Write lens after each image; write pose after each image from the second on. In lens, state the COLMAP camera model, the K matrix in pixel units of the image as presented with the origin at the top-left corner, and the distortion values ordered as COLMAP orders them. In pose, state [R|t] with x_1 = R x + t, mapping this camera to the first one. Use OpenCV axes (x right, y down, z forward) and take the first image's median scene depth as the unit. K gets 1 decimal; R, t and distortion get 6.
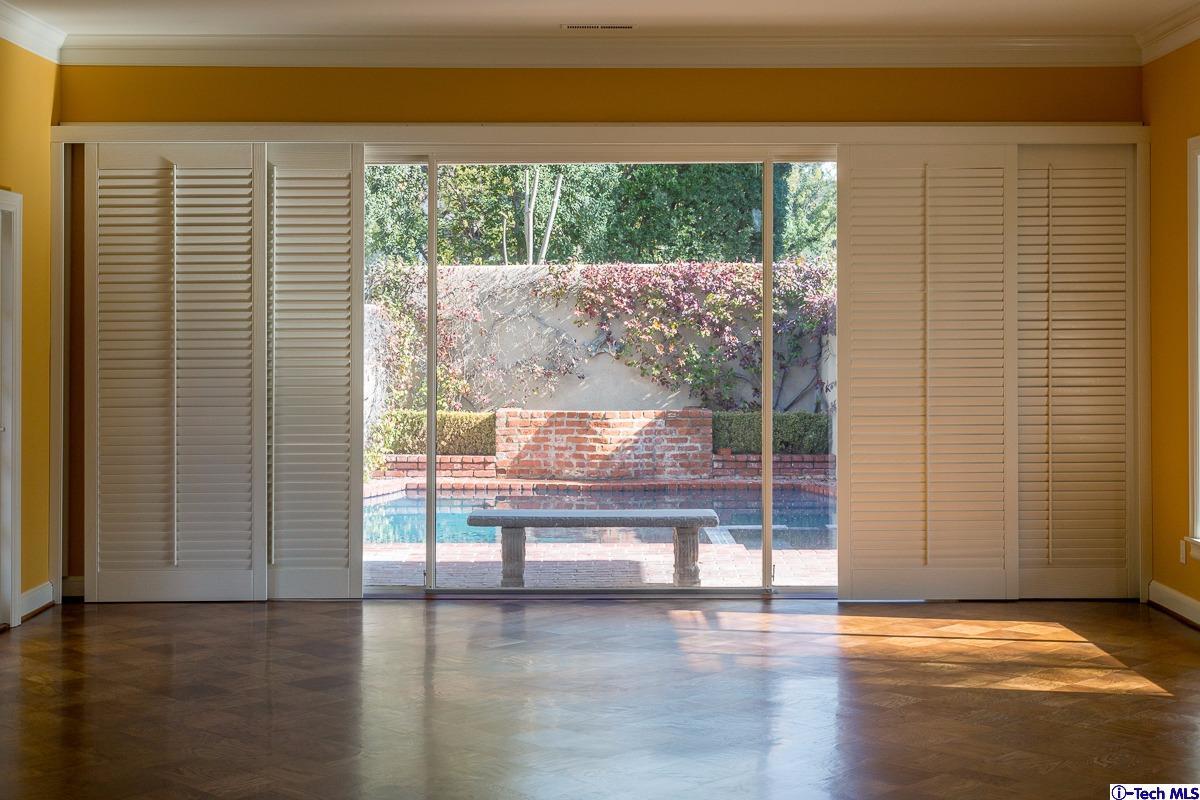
lens RADIAL K [[1819.1, 0, 599.7], [0, 1819.1, 395.0], [0, 0, 1]] dist [0.014432, 0.000000]
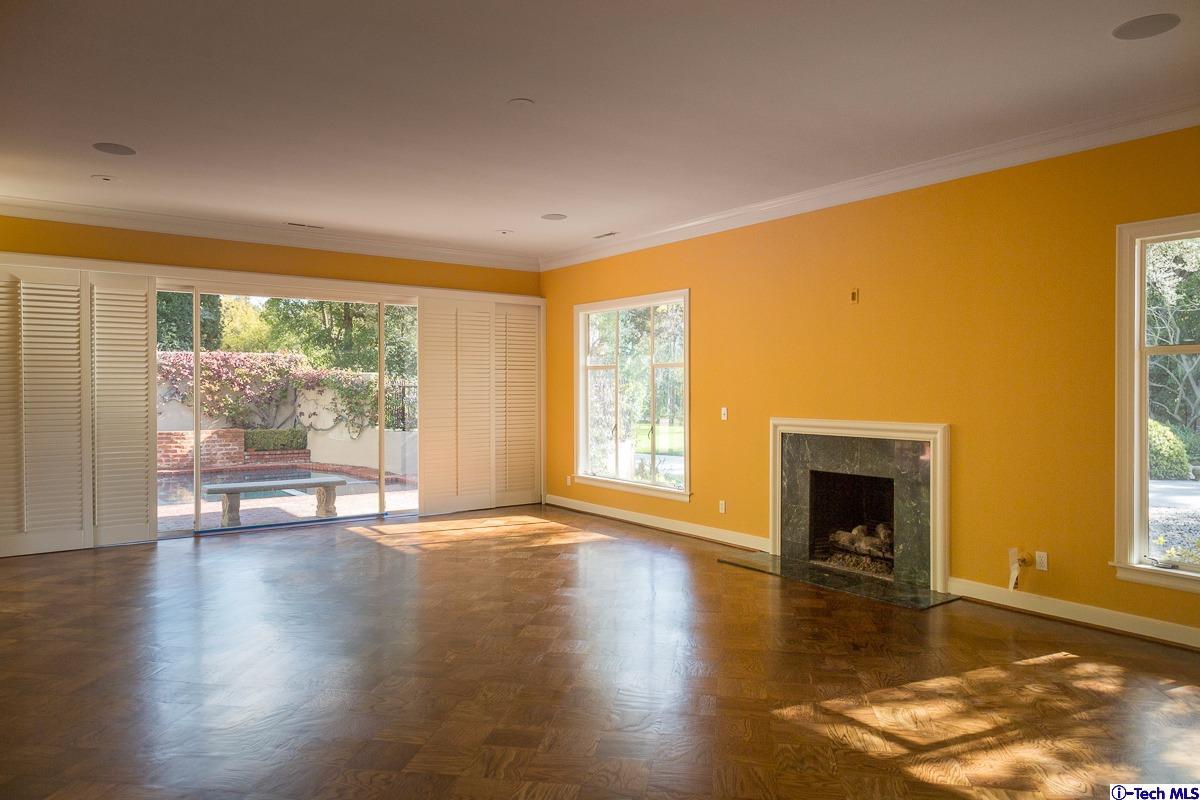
lens RADIAL K [[828.9, 0, 597.4], [0, 828.9, 428.3], [0, 0, 1]] dist [0.033065, -0.000249]
pose [[0.799843, -0.027123, 0.599596, -0.255768], [0.021262, 0.999632, 0.016856, 0.000996], [-0.599833, -0.000733, 0.800125, 0.104532]]
